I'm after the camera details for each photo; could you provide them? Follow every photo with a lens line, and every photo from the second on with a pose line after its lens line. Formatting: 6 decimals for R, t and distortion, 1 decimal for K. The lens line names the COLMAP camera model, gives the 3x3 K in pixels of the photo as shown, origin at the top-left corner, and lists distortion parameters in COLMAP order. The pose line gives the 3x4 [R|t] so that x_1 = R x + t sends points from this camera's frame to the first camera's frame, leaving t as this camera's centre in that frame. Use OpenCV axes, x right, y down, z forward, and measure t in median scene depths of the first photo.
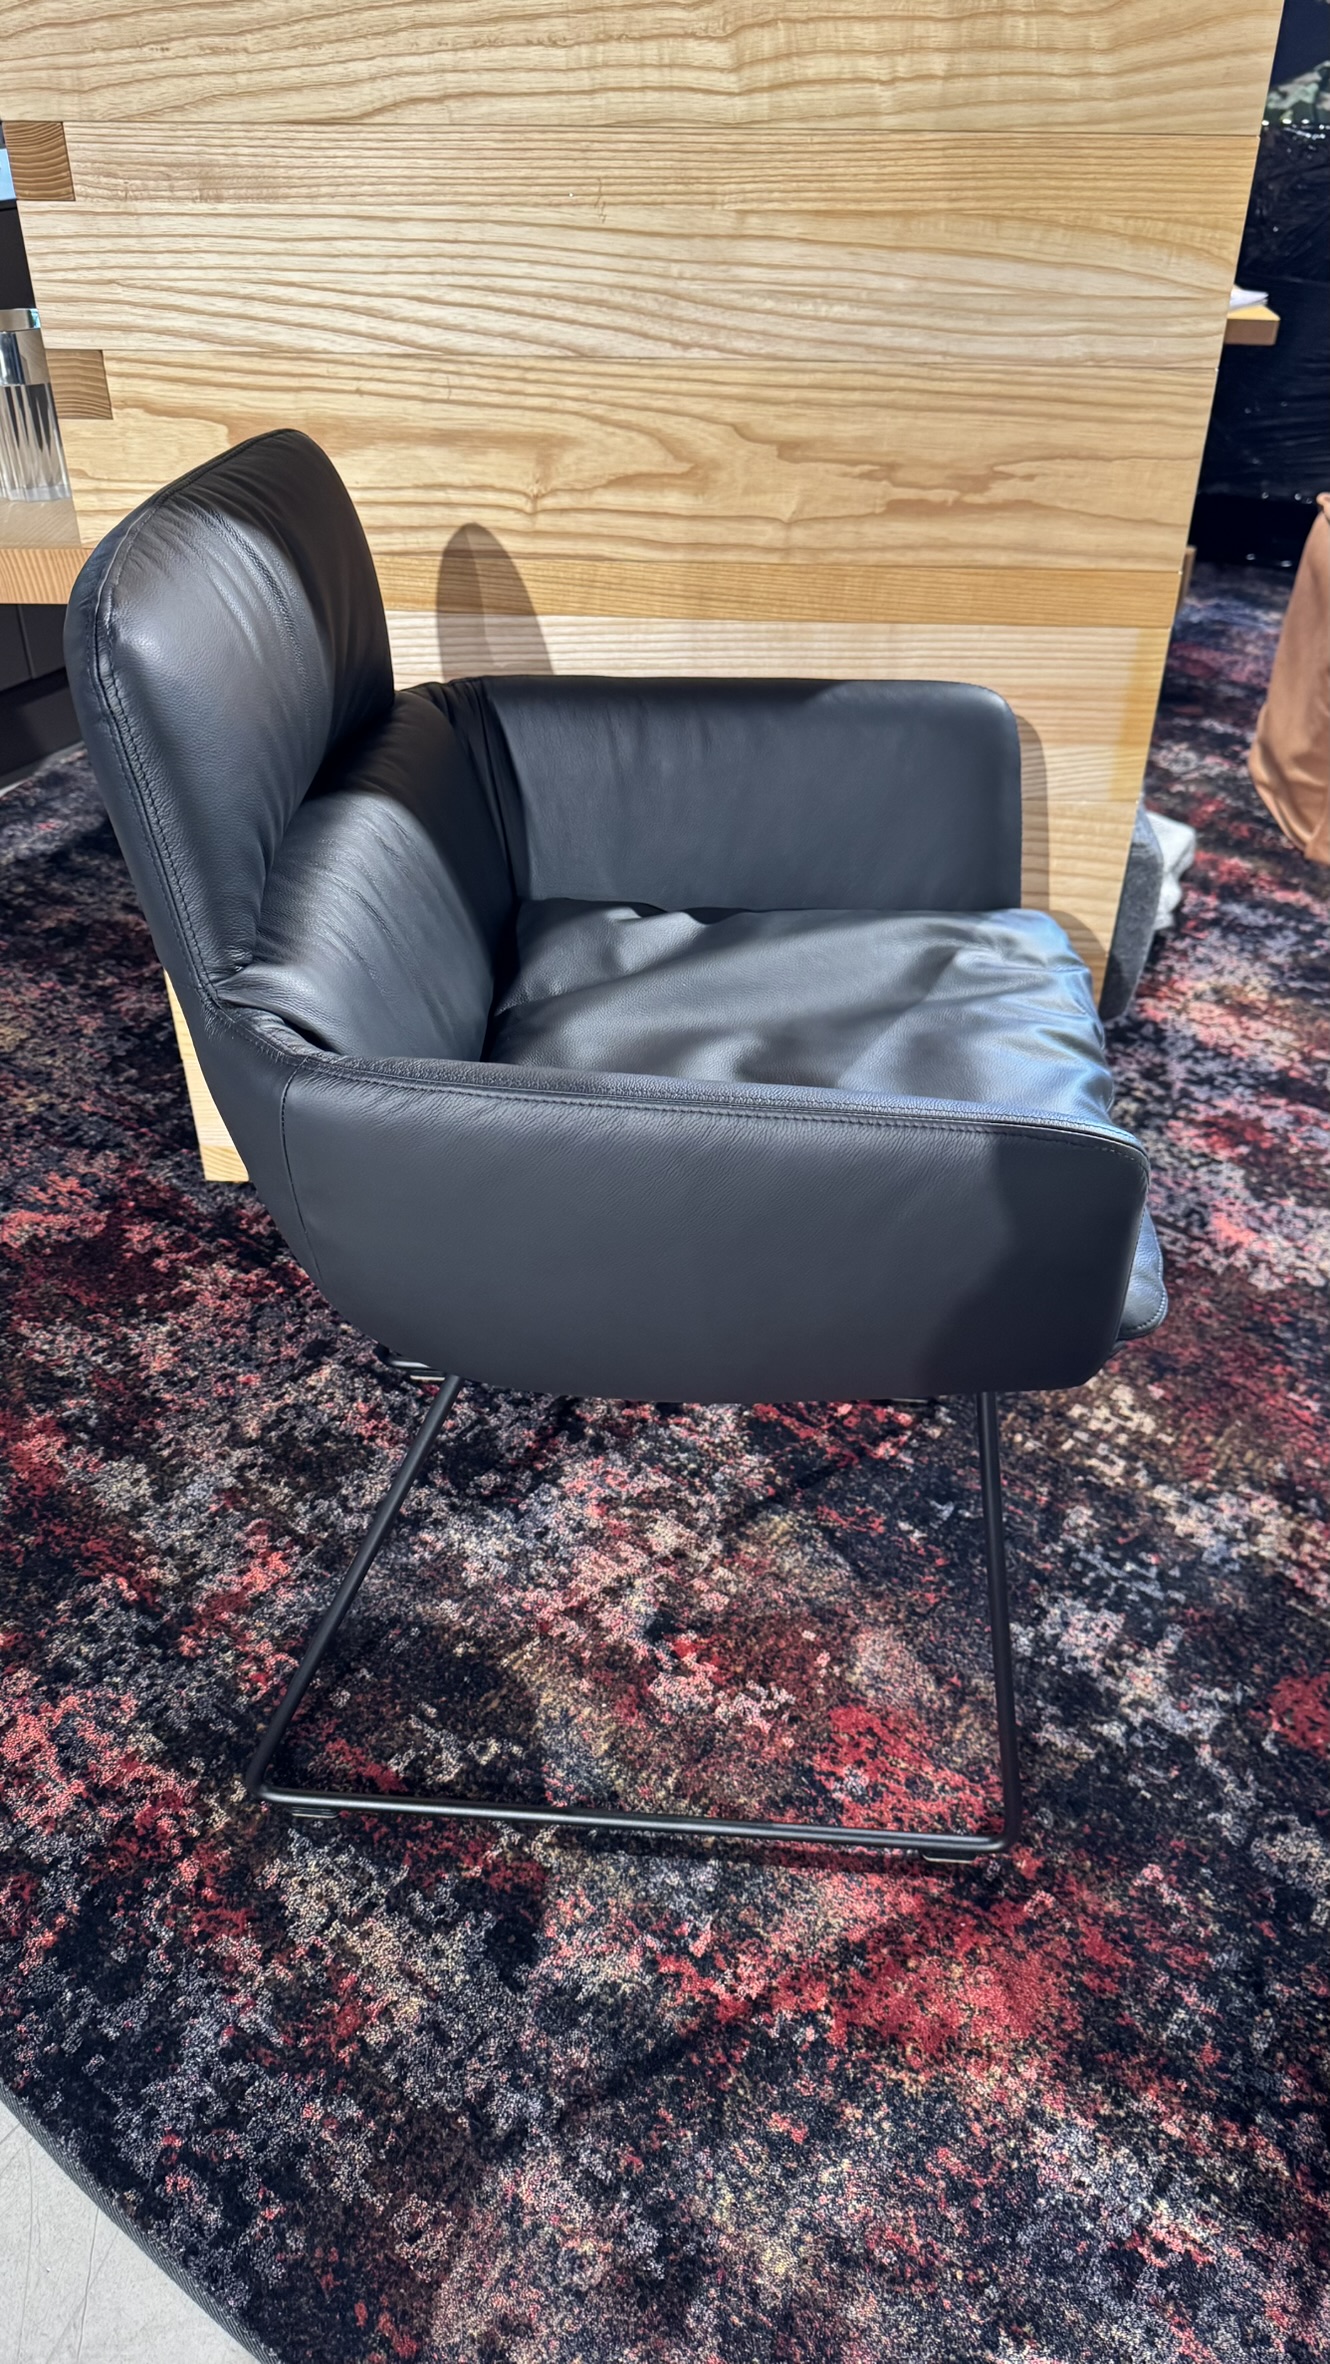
lens RADIAL K [[1719.9, 0, 667.6], [0, 1719.9, 1185.9], [0, 0, 1]] dist [0.021321, -0.040864]
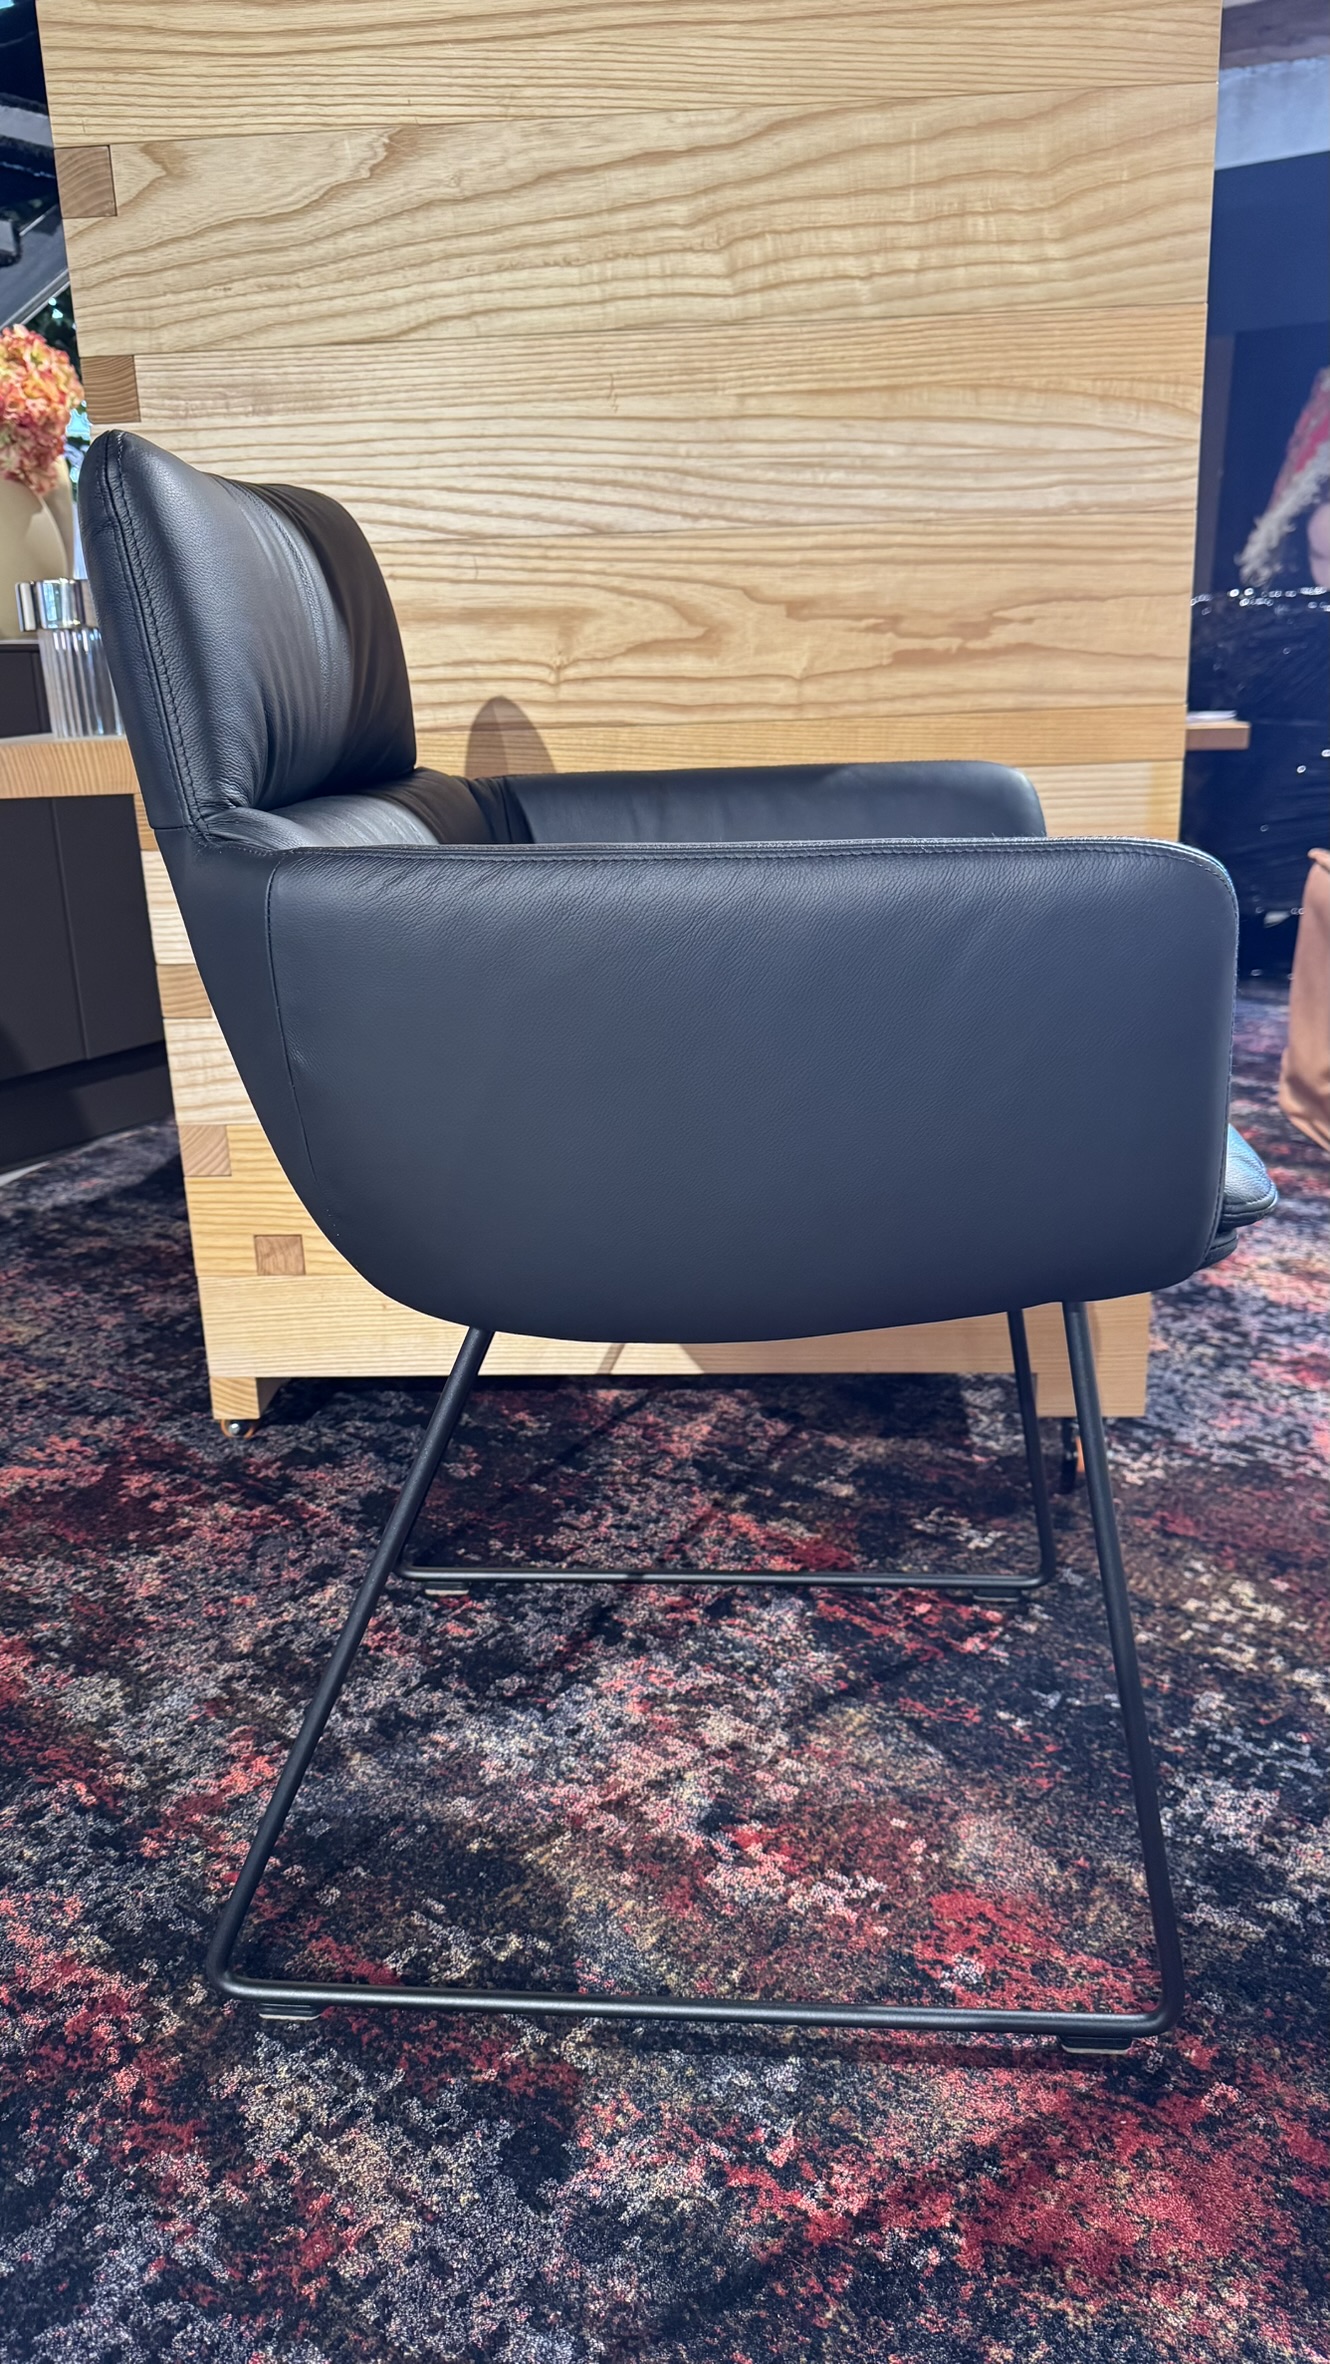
lens RADIAL K [[1719.9, 0, 663.1], [0, 1719.9, 1180.6], [0, 0, 1]] dist [0.021321, -0.040864]
pose [[0.999027, -0.037100, -0.023848, 0.000838], [0.027008, 0.942113, -0.334207, 0.258967], [0.034866, 0.333237, 0.942198, 0.122425]]
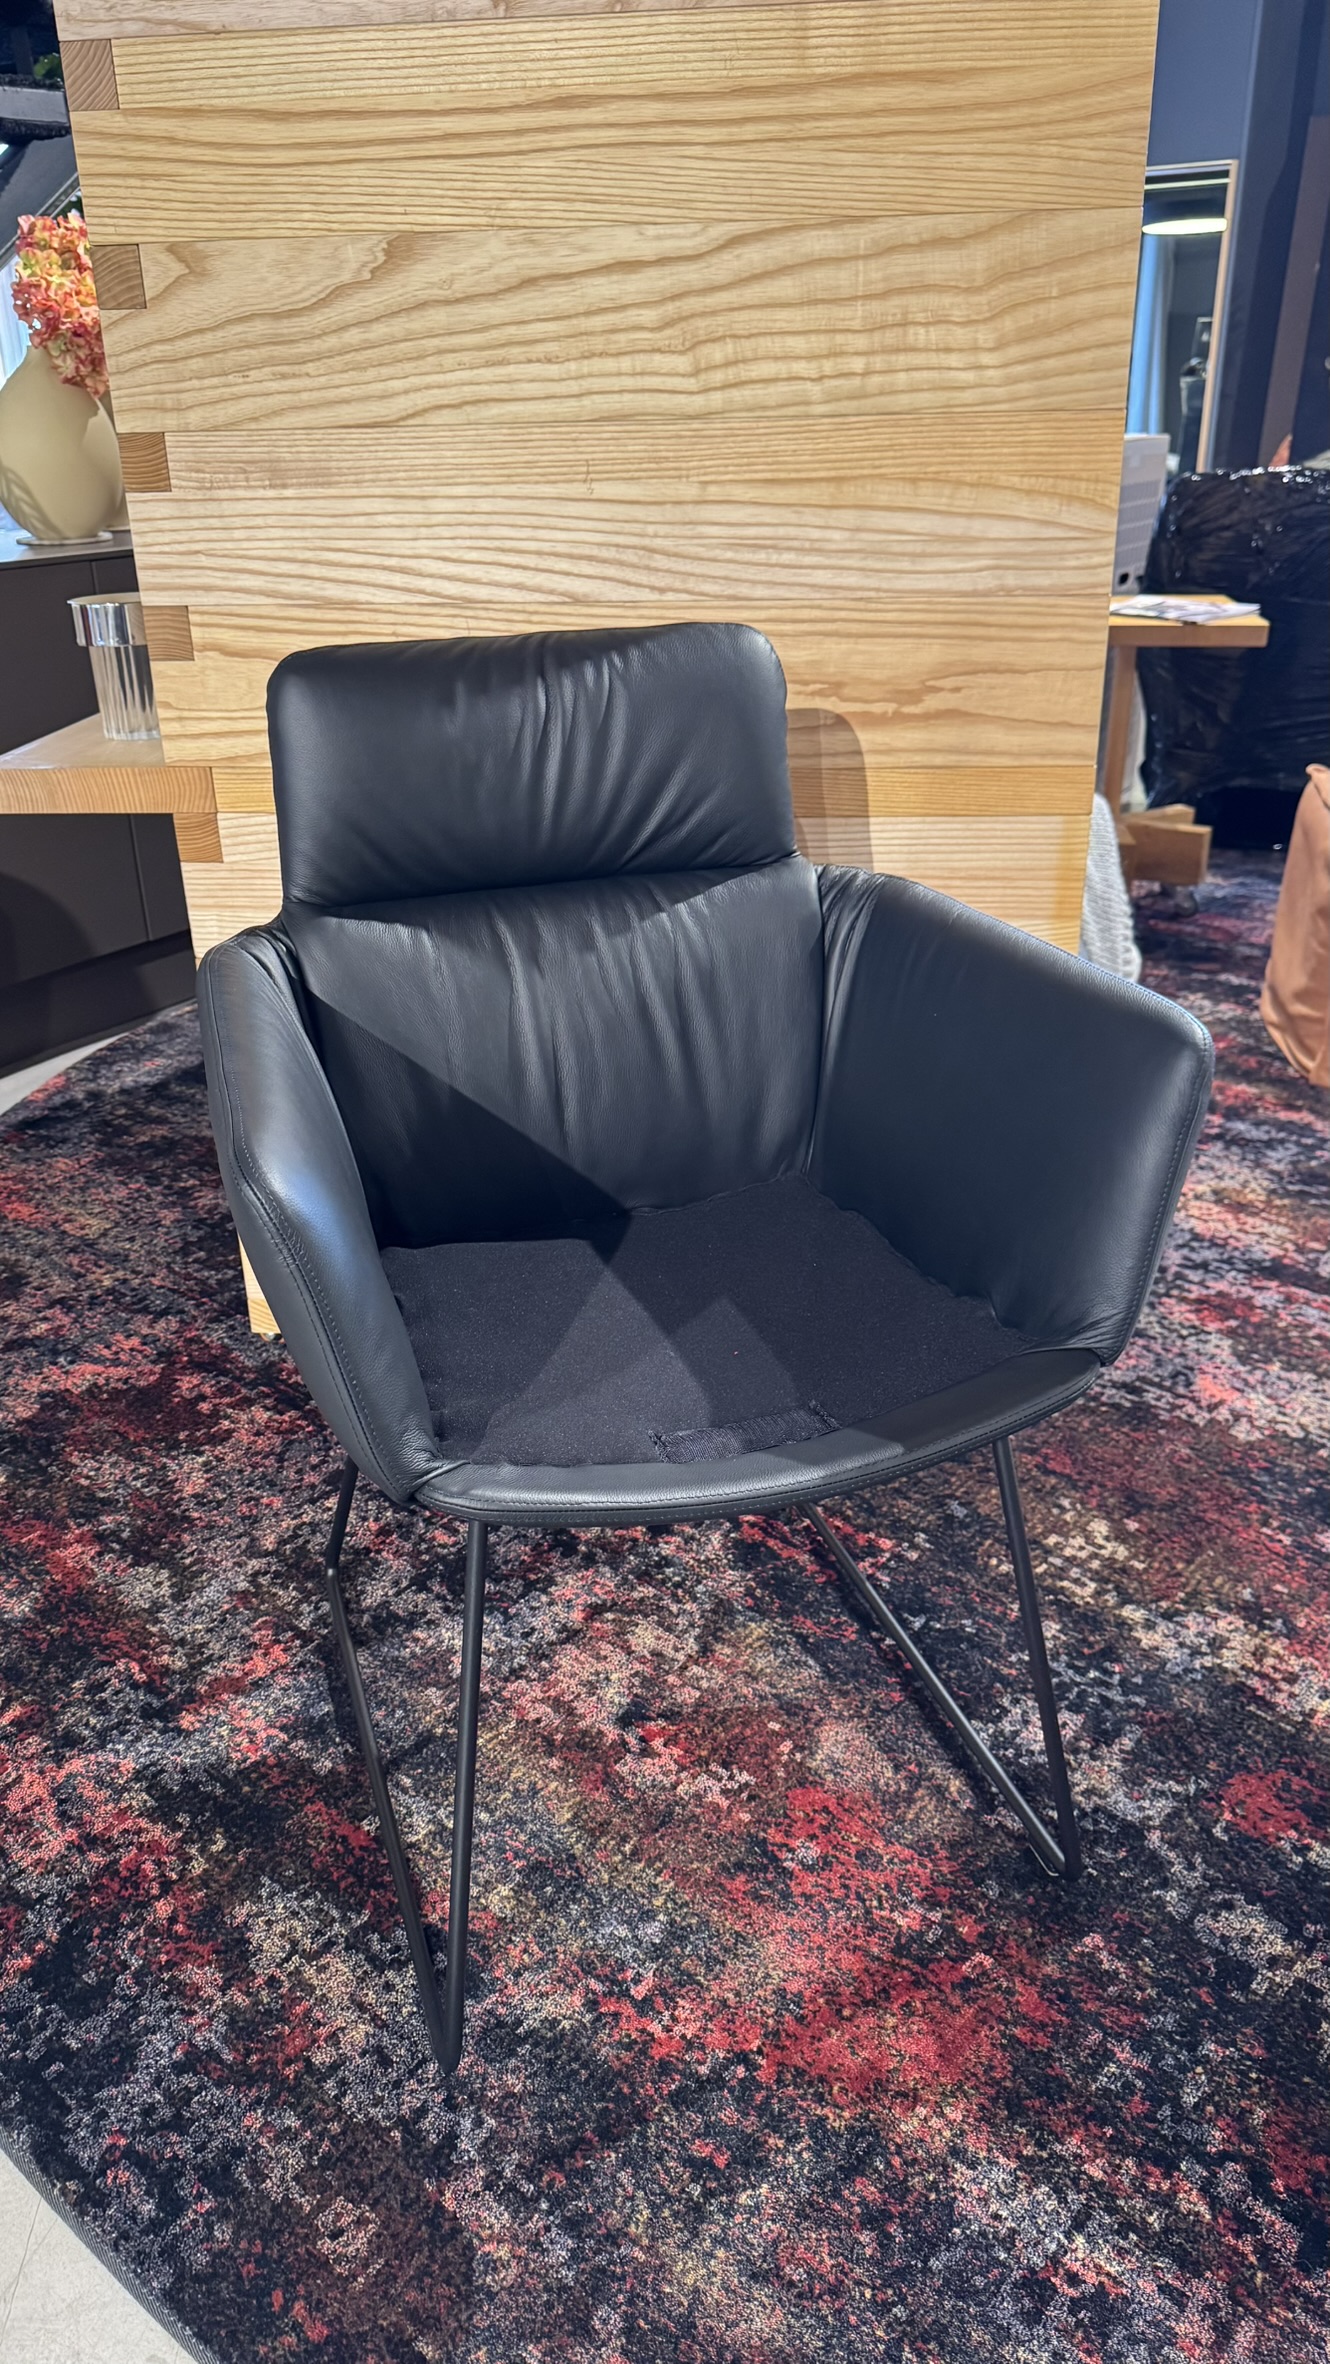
lens RADIAL K [[1719.9, 0, 669.7], [0, 1719.9, 1170.3], [0, 0, 1]] dist [0.021321, -0.040864]
pose [[0.997610, -0.002340, -0.069058, 0.097268], [-0.011651, 0.979418, -0.201504, 0.151401], [0.068108, 0.201827, 0.977050, -0.093442]]
